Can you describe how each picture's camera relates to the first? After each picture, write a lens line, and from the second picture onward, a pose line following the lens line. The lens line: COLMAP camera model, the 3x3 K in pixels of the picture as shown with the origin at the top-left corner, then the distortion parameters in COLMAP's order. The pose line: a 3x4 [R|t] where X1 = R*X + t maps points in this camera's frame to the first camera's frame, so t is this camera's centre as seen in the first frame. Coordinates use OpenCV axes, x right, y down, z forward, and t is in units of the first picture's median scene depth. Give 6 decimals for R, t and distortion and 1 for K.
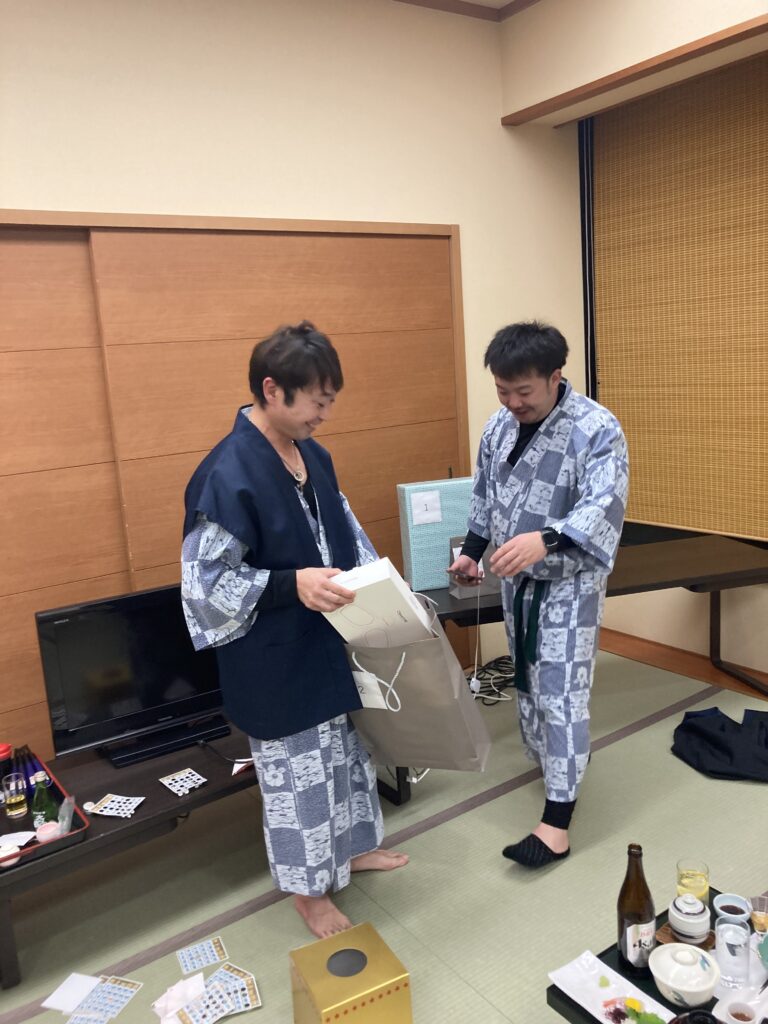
lens RADIAL K [[830.2, 0, 384.0], [0, 830.2, 512.0], [0, 0, 1]] dist [0.052783, -0.004311]
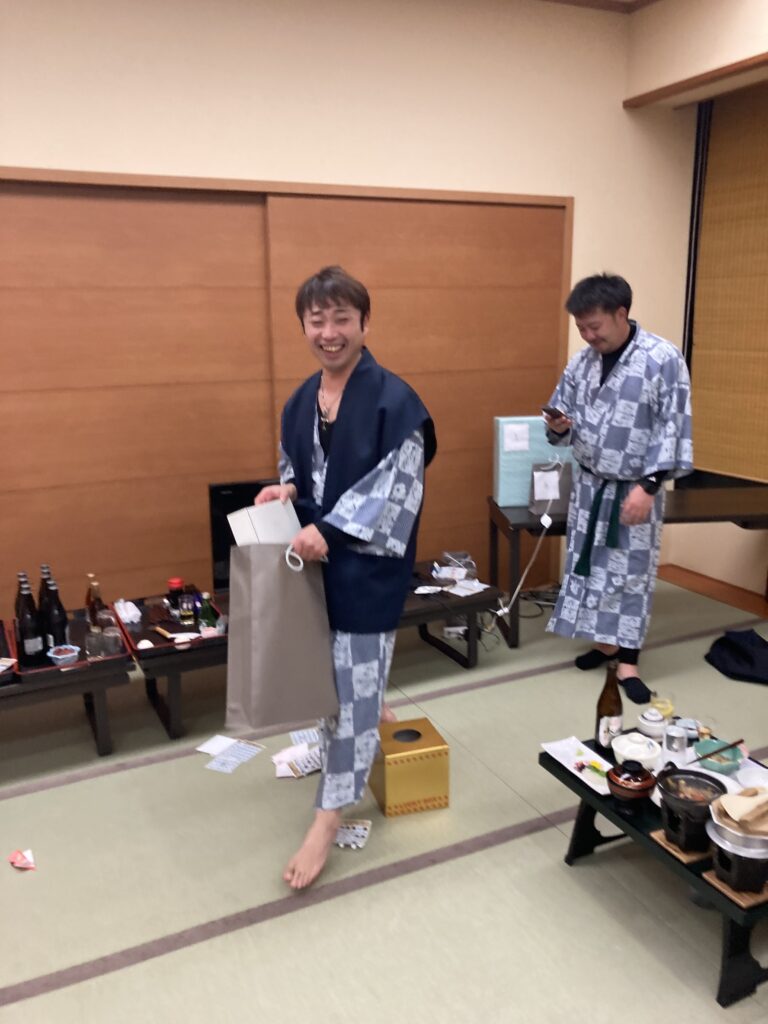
lens RADIAL K [[871.8, 0, 384.0], [0, 871.8, 512.0], [0, 0, 1]] dist [0.074543, -0.007771]
pose [[0.982886, 0.092172, -0.159495, 0.077617], [-0.086397, 0.995342, 0.042786, 0.066962], [0.162696, -0.028274, 0.986271, -0.291299]]
